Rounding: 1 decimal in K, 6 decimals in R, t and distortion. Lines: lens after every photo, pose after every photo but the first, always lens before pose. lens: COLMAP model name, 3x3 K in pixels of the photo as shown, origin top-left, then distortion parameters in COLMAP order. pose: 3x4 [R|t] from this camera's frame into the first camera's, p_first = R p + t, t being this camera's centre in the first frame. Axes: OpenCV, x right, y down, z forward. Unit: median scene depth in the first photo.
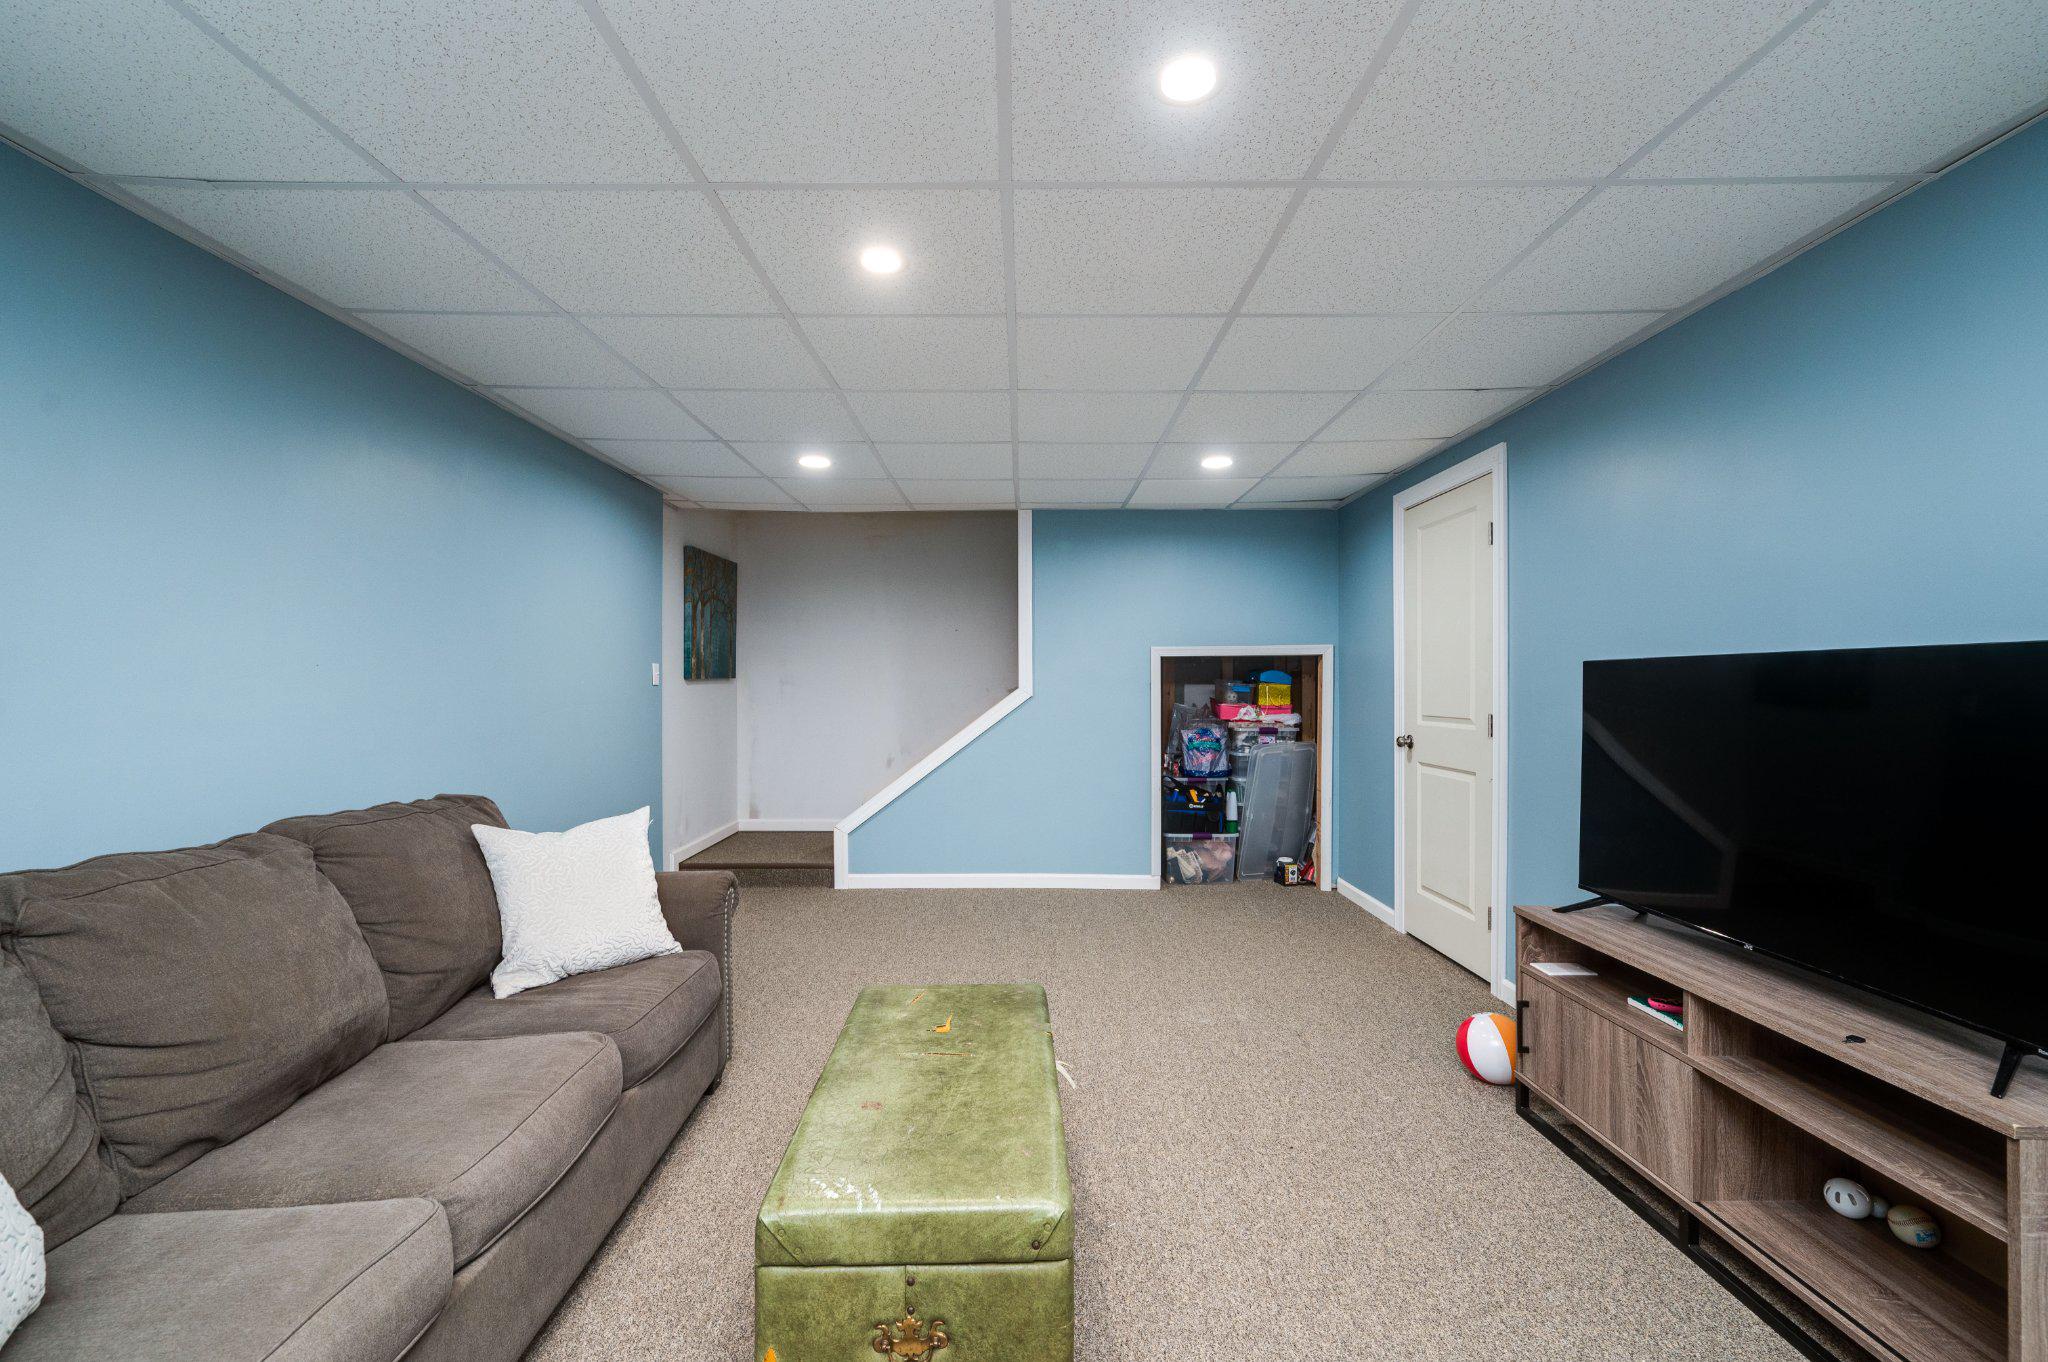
lens RADIAL K [[878.7, 0, 1013.6], [0, 878.7, 682.4], [0, 0, 1]] dist [0.000020, -0.000327]
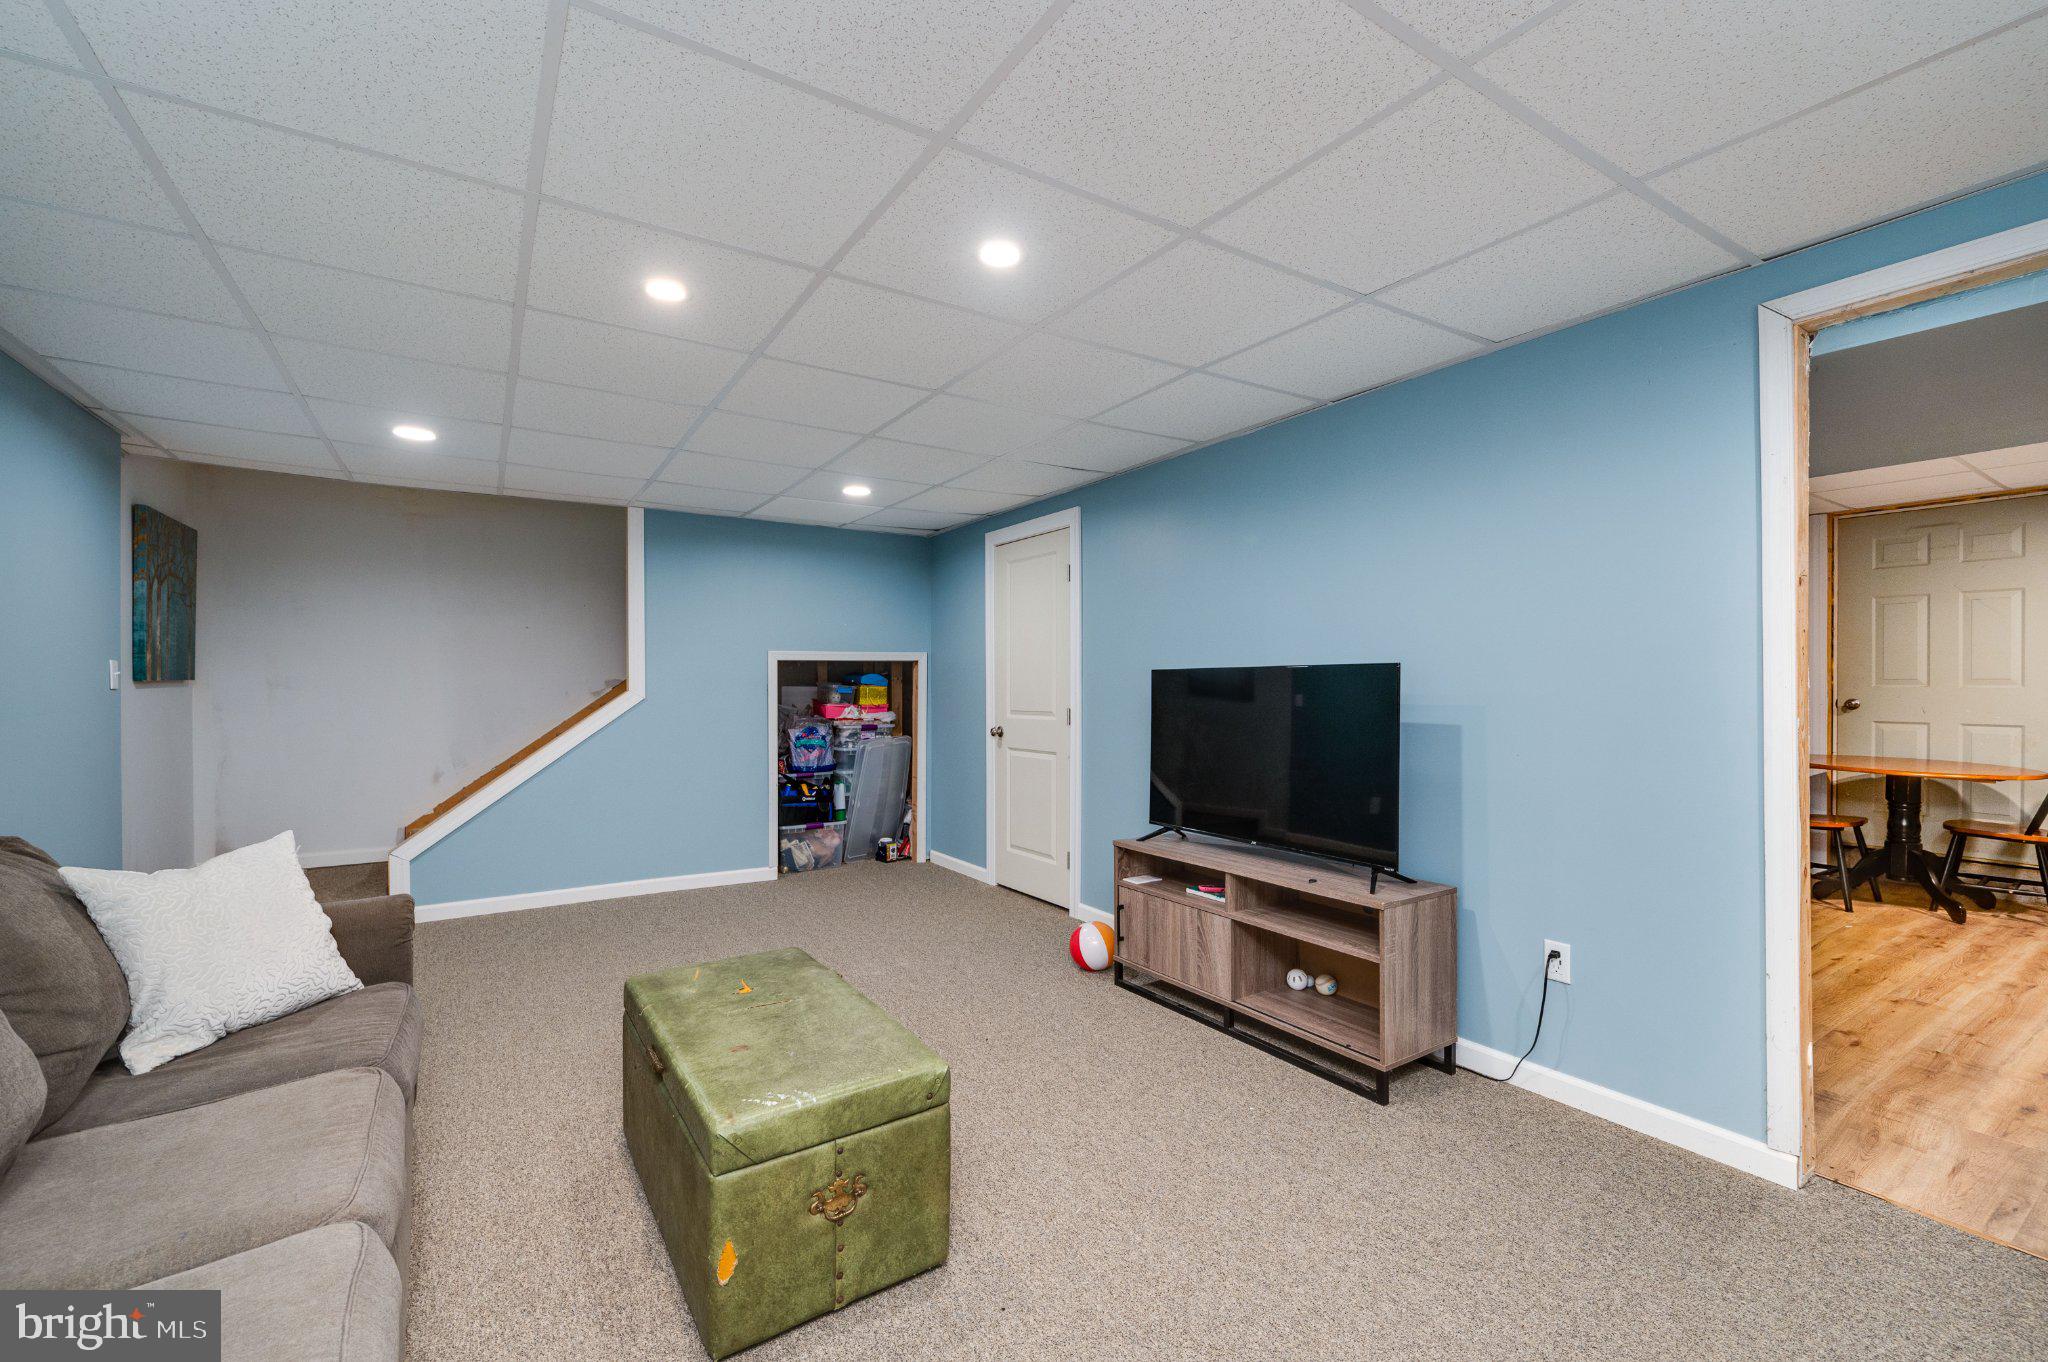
lens RADIAL K [[878.7, 0, 1037.3], [0, 878.7, 688.2], [0, 0, 1]] dist [0.000020, -0.000327]
pose [[0.836067, -0.003632, 0.548616, -0.324186], [0.001467, 0.999989, 0.004385, 0.000210], [-0.548626, -0.002861, 0.836063, -0.128921]]
